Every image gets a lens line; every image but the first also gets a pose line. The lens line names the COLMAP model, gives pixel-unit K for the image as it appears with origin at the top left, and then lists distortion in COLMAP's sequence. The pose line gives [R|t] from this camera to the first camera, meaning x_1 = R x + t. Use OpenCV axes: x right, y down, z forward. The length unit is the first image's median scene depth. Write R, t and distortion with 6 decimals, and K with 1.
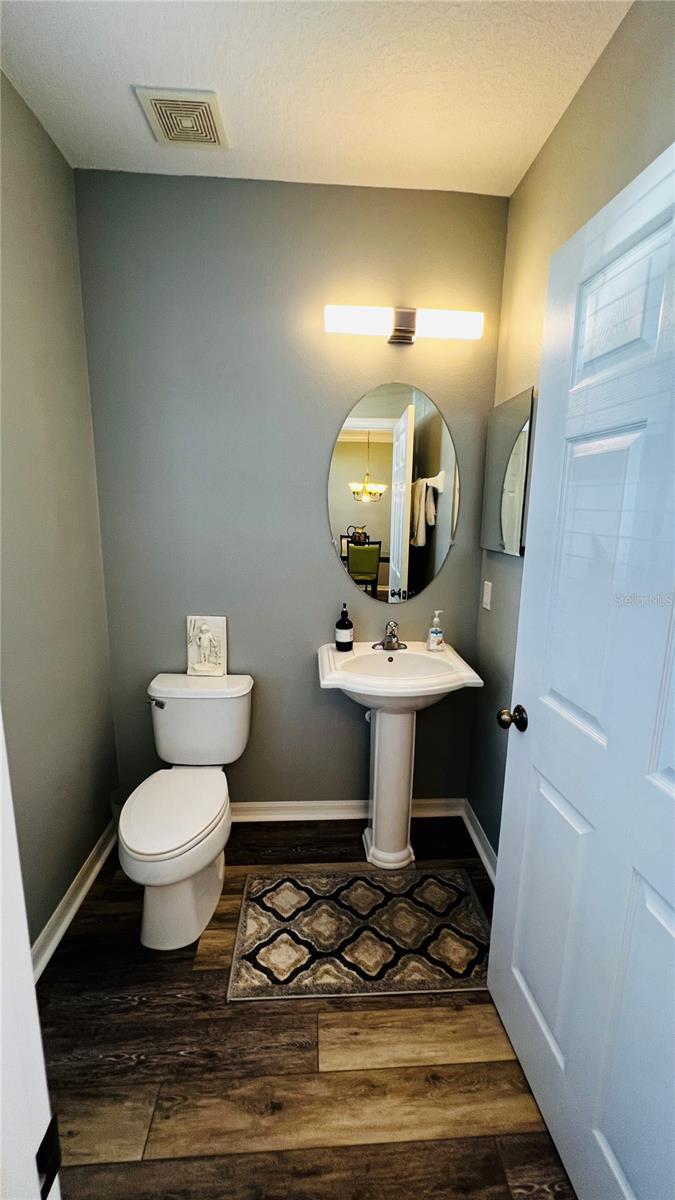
lens RADIAL K [[480.1, 0, 340.1], [0, 480.1, 594.5], [0, 0, 1]] dist [-0.002910, 0.001334]
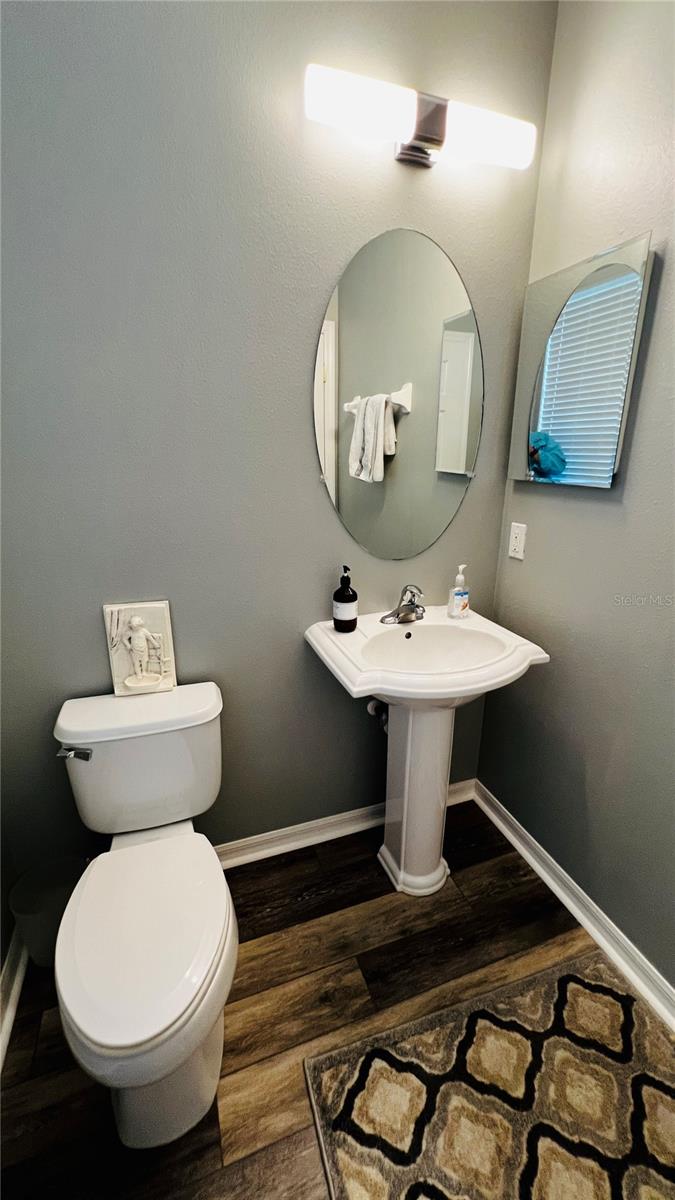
lens RADIAL K [[480.1, 0, 337.4], [0, 480.1, 594.5], [0, 0, 1]] dist [-0.002910, 0.001334]
pose [[0.958224, -0.097611, 0.268849, -0.202948], [0.063132, 0.988962, 0.134050, -0.036441], [-0.278966, -0.111477, 0.953809, 0.335104]]
